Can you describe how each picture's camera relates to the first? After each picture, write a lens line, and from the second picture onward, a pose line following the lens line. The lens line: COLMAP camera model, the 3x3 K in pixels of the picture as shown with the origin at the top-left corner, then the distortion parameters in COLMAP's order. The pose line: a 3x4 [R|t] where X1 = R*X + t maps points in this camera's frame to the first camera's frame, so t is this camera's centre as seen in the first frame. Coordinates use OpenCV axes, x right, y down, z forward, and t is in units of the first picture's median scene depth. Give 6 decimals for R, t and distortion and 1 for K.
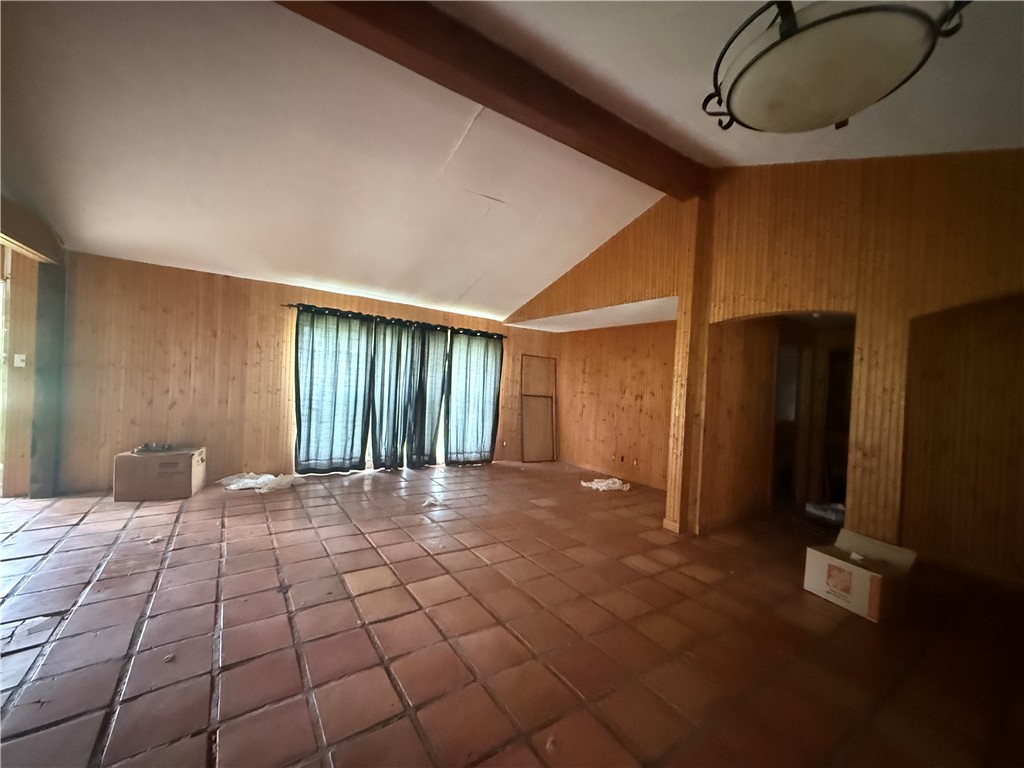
lens RADIAL K [[406.8, 0, 509.1], [0, 406.8, 385.8], [0, 0, 1]] dist [-0.000544, 0.000025]
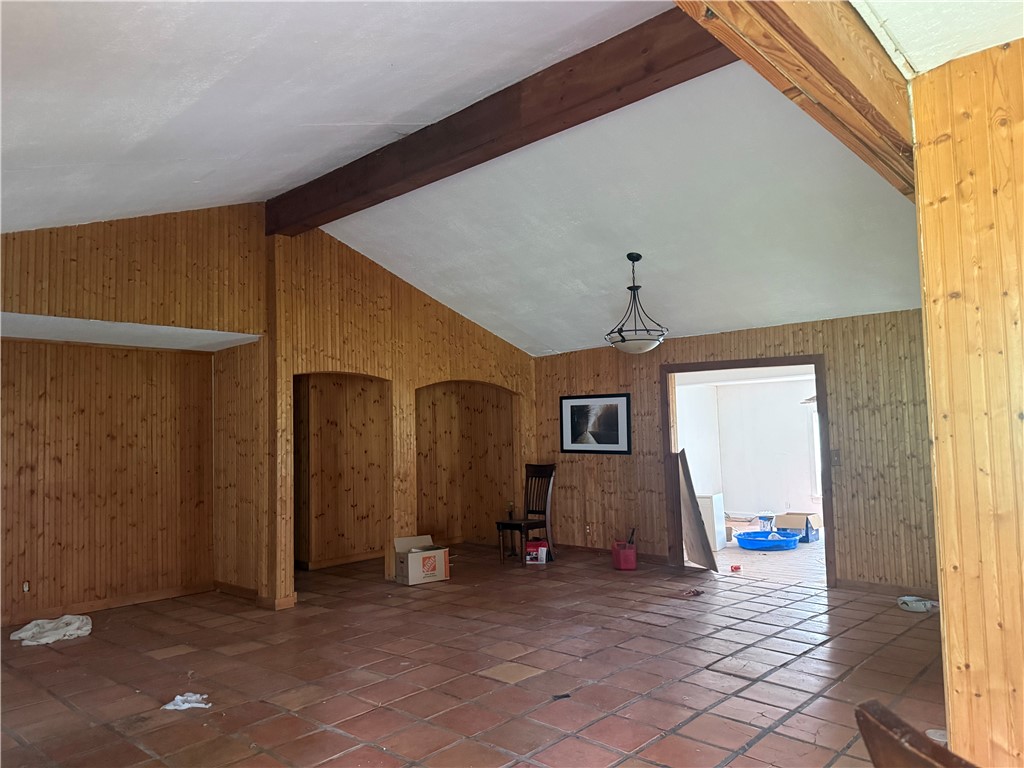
lens RADIAL K [[718.9, 0, 515.0], [0, 718.9, 385.7], [0, 0, 1]] dist [0.002905, -0.007407]
pose [[-0.226287, 0.019080, 0.973874, -0.910949], [0.023057, 0.999633, -0.014227, -0.065150], [-0.973788, 0.019235, -0.226644, 0.638420]]
